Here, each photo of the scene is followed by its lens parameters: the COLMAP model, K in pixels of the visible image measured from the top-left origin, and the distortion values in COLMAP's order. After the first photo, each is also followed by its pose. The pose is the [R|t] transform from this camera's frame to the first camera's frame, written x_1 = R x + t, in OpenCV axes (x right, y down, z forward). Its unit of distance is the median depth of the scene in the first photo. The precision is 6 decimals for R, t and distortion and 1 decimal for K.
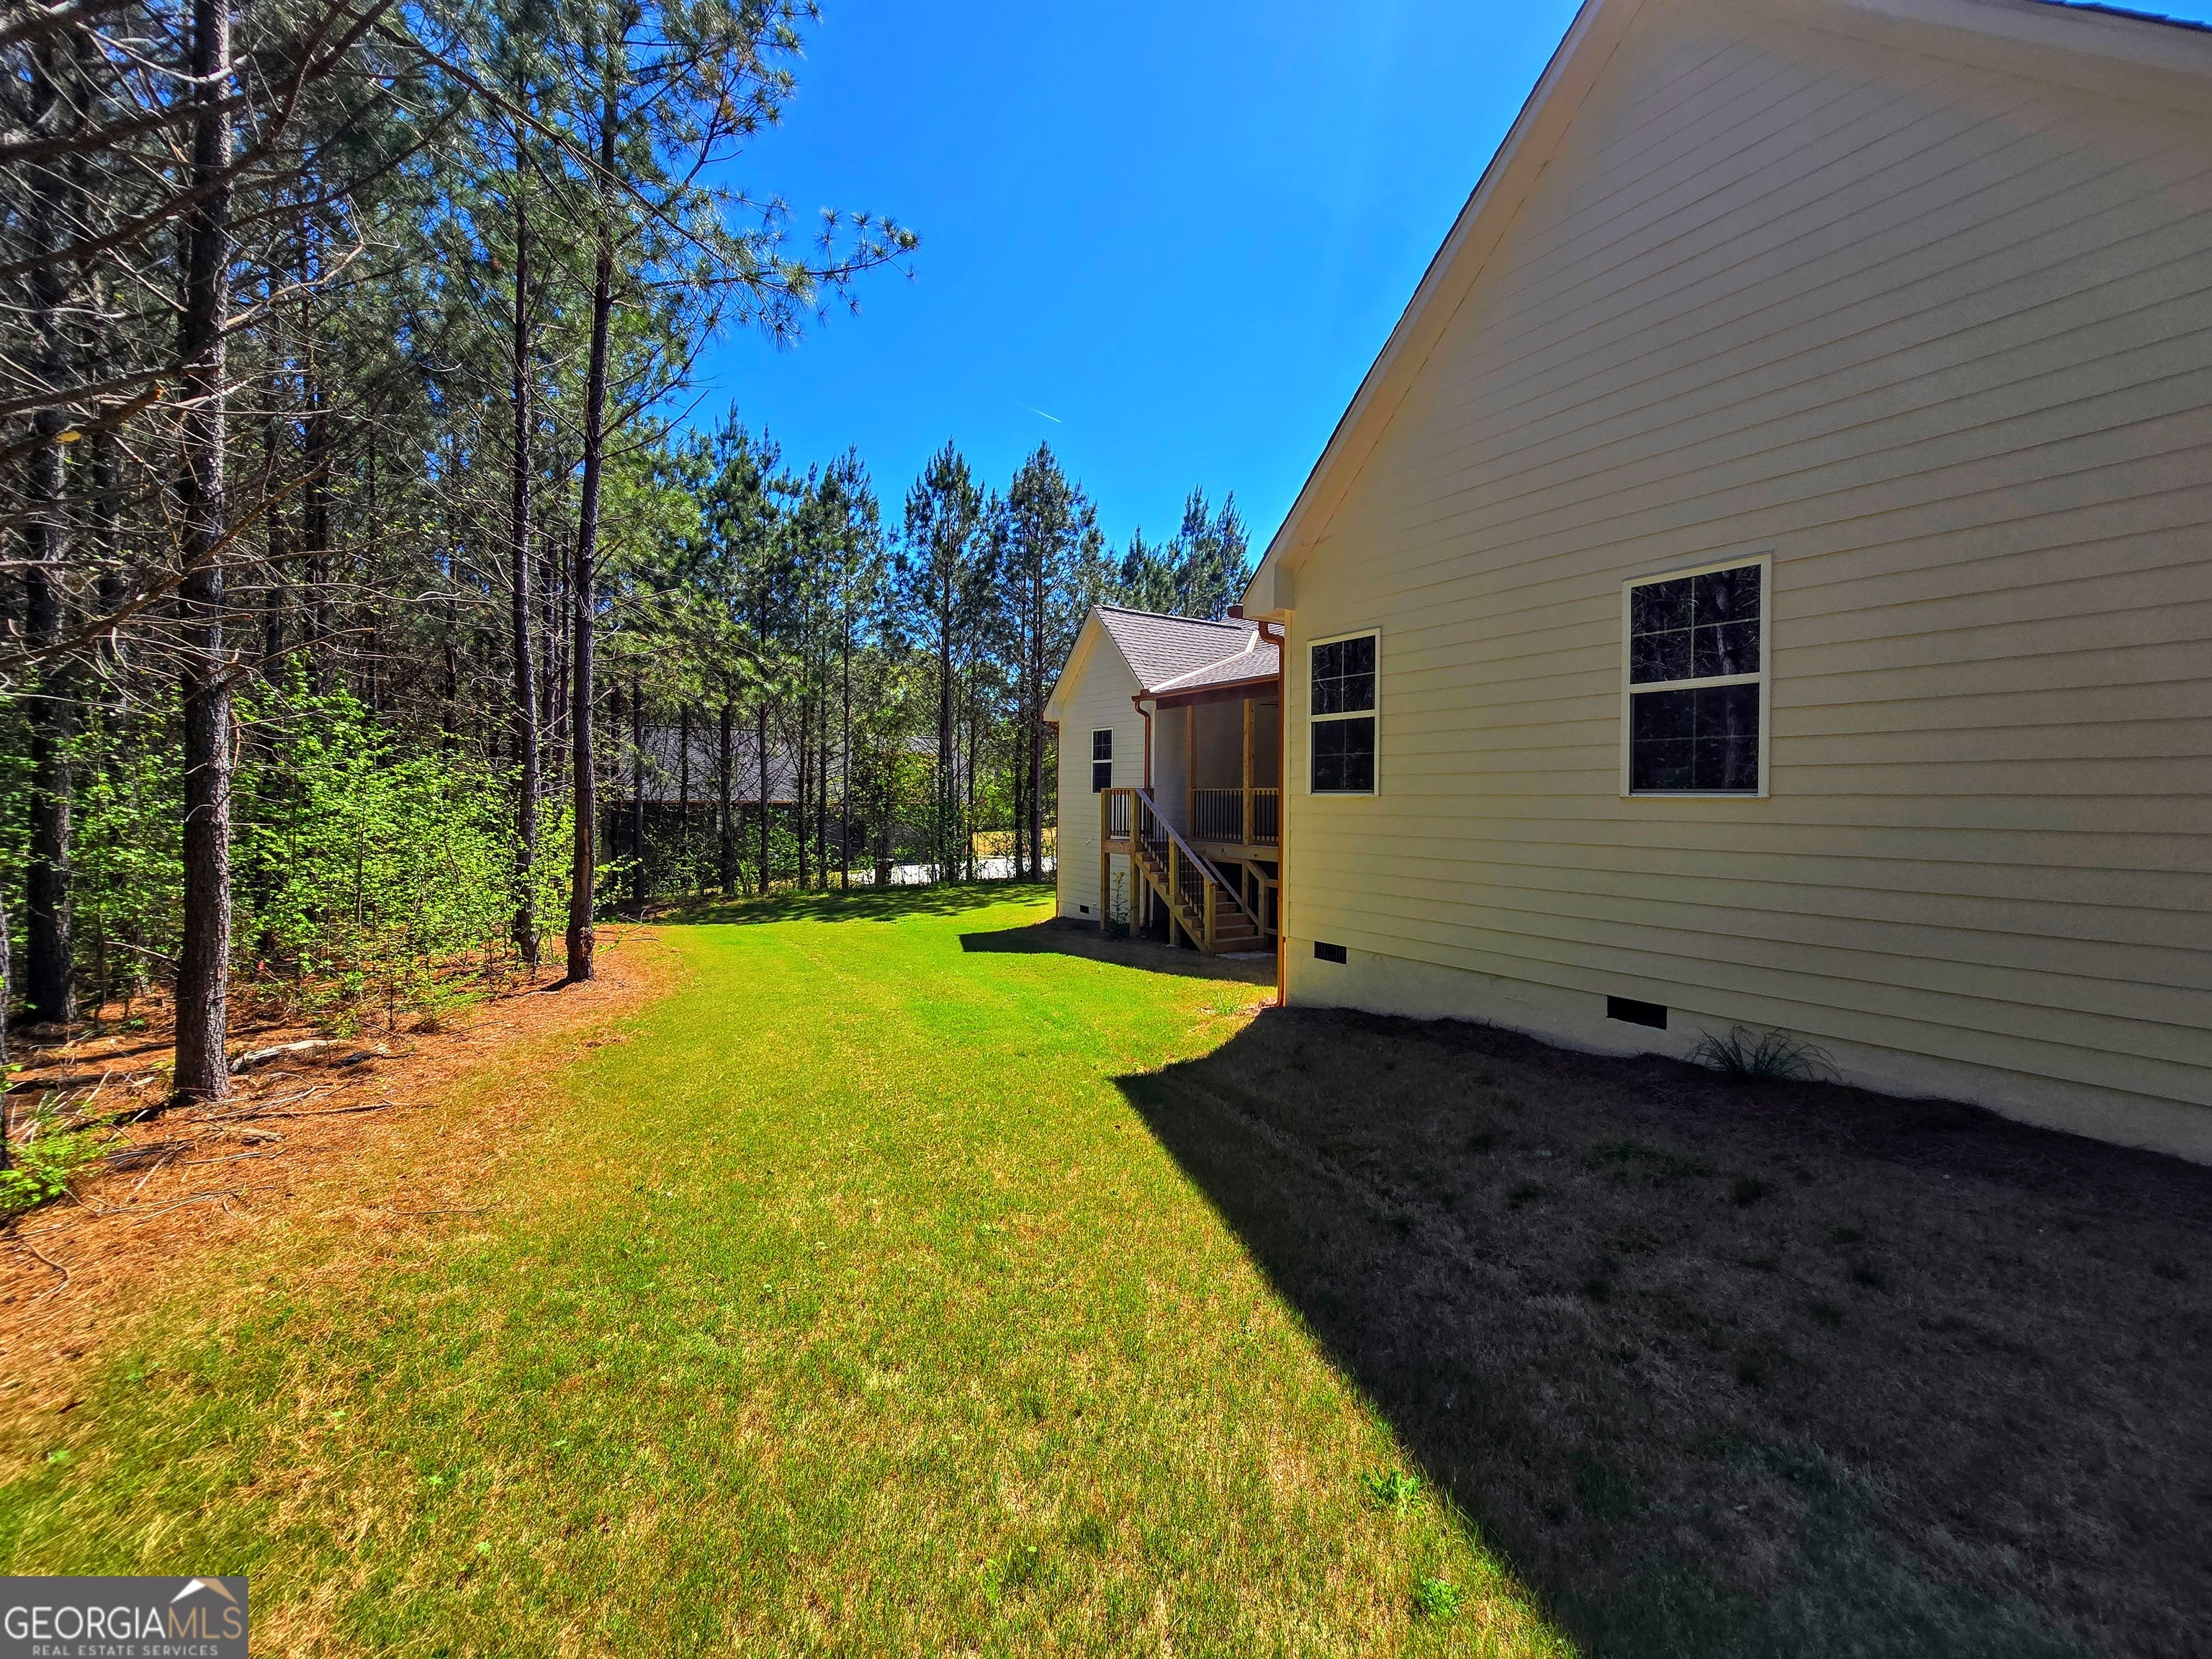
lens RADIAL K [[953.4, 0, 1080.5], [0, 953.4, 809.6], [0, 0, 1]] dist [-0.000623, 0.000007]
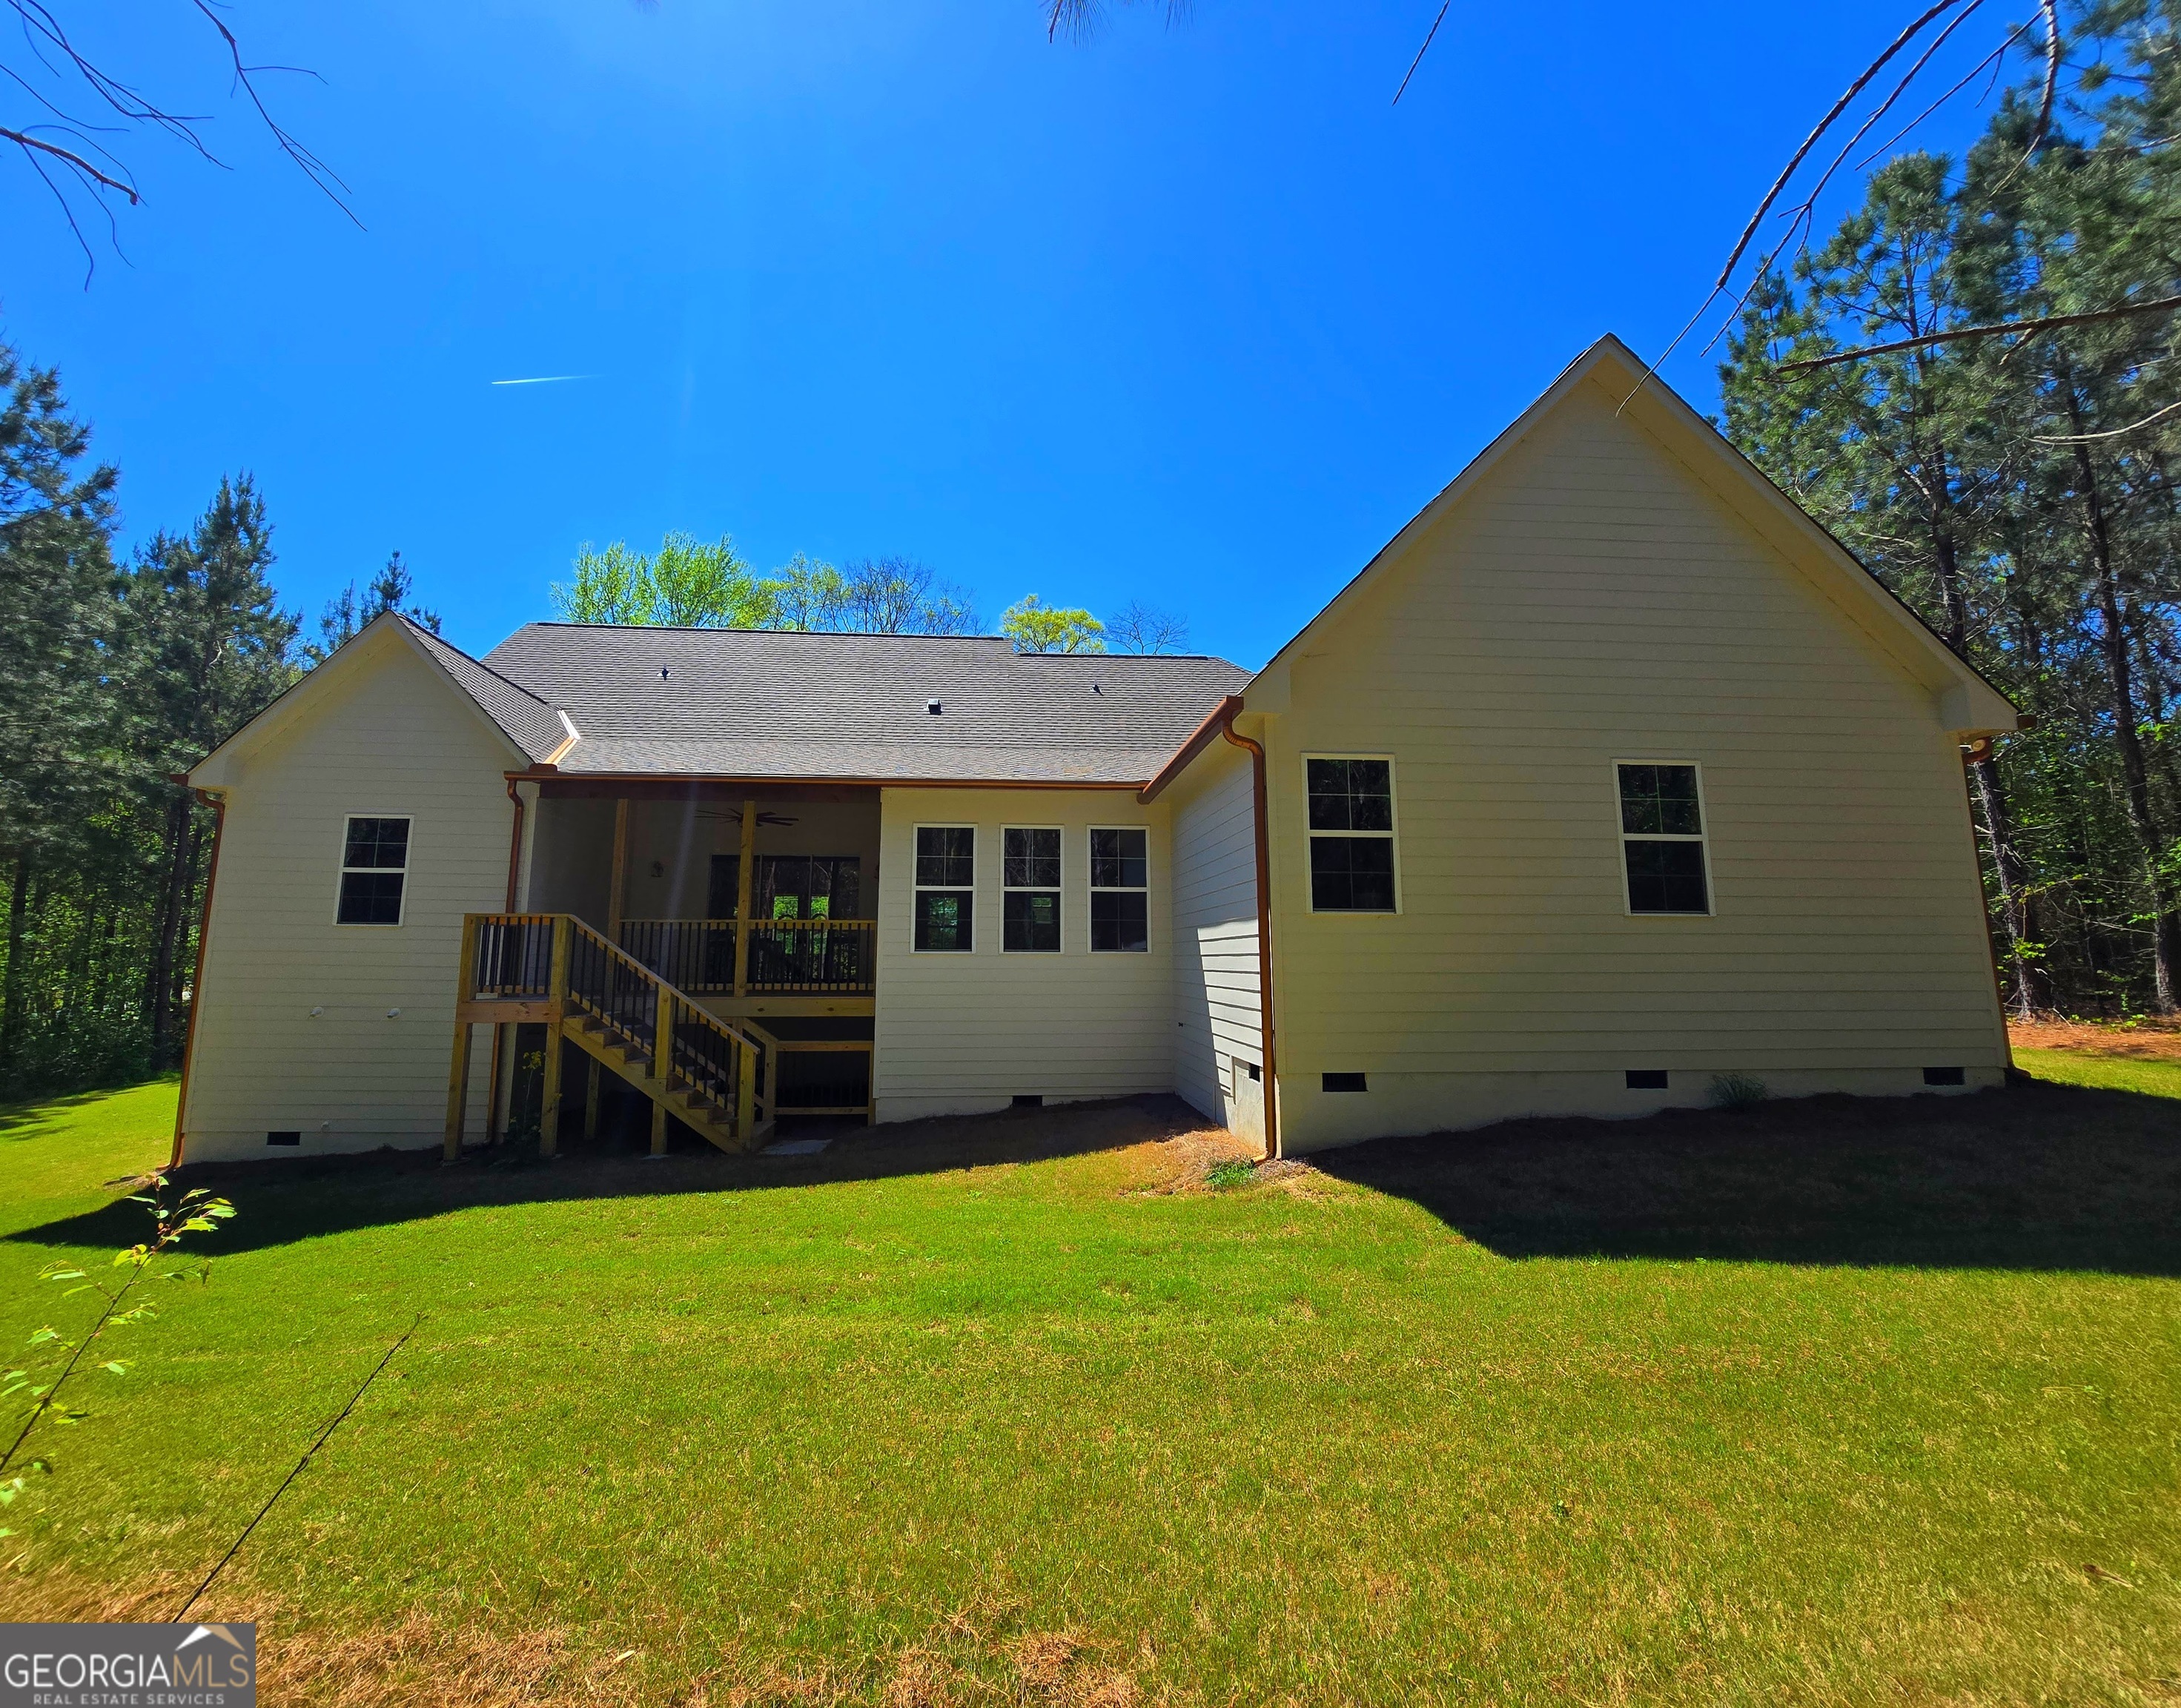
lens RADIAL K [[968.2, 0, 1090.5], [0, 968.2, 854.0], [0, 0, 1]] dist [0.003752, -0.007976]
pose [[0.439656, 0.099048, 0.892688, -0.489350], [0.015005, 0.992952, -0.117563, 0.023870], [-0.898041, 0.065082, 0.435071, 0.539642]]
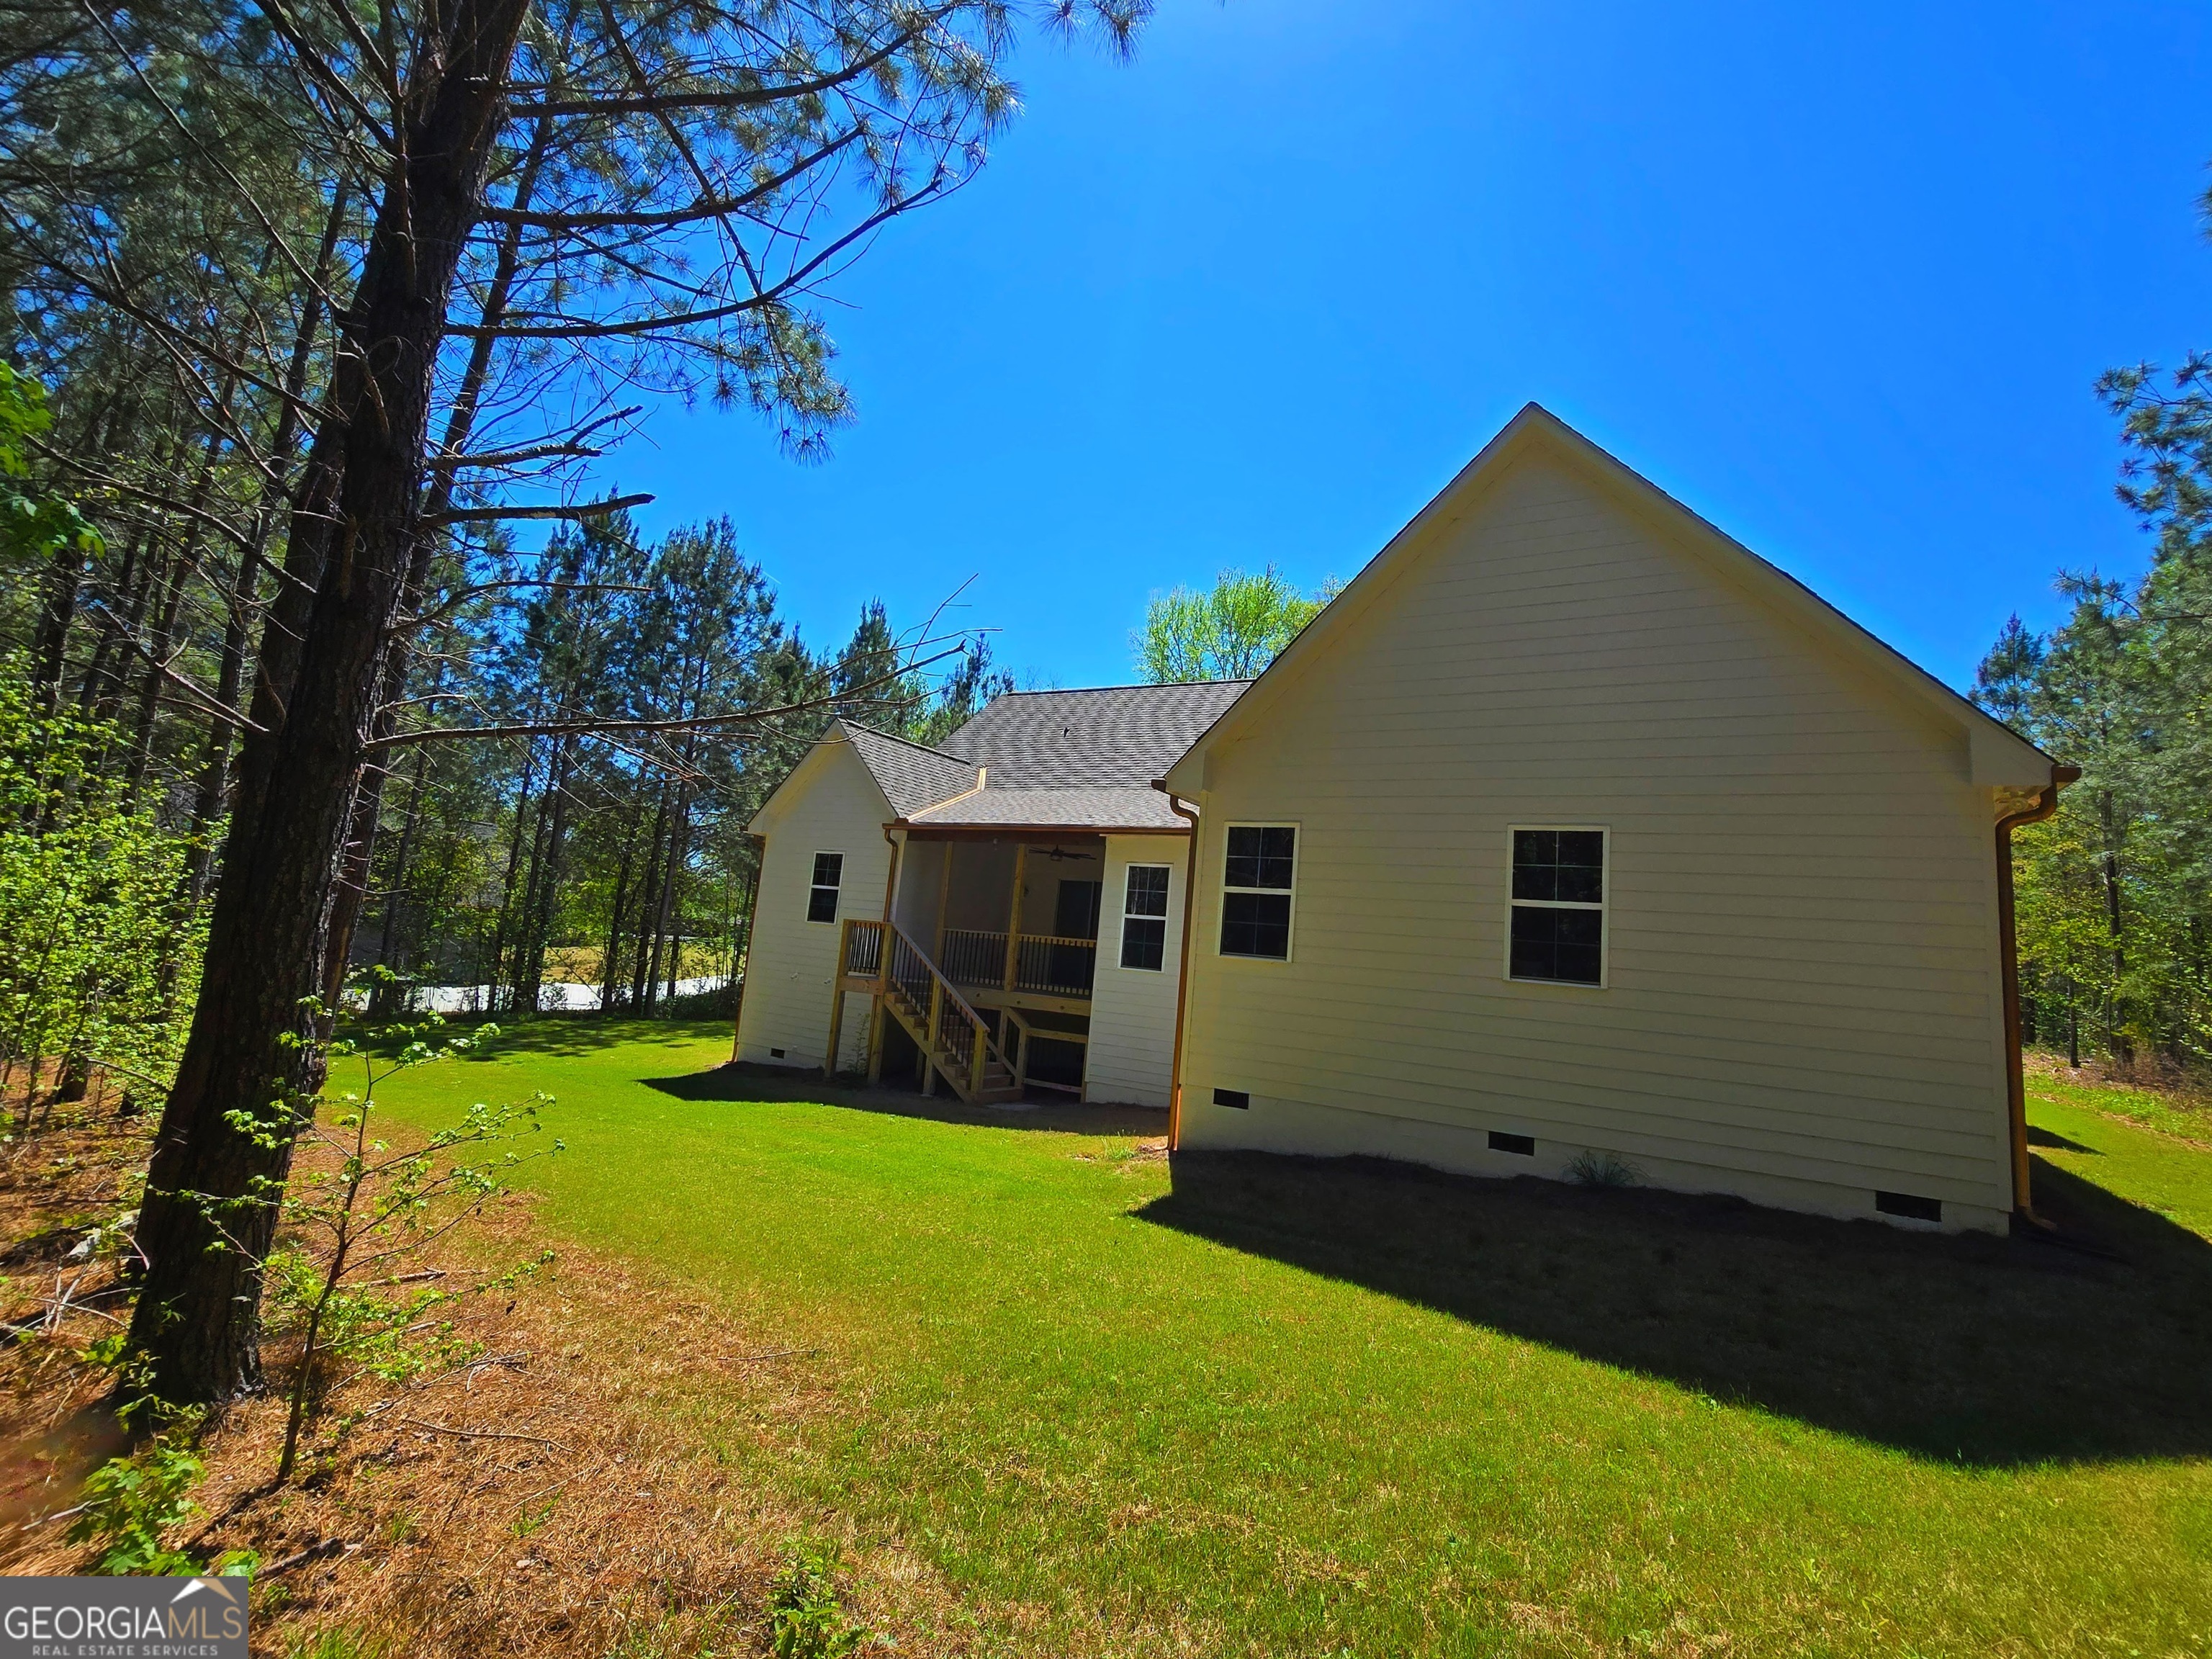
lens RADIAL K [[1079.9, 0, 1112.3], [0, 1079.9, 811.0], [0, 0, 1]] dist [-0.003586, -0.000774]
pose [[0.882142, 0.132182, 0.452055, -0.327114], [-0.075184, 0.987023, -0.141893, 0.004005], [-0.464945, 0.091183, 0.880632, -0.058728]]
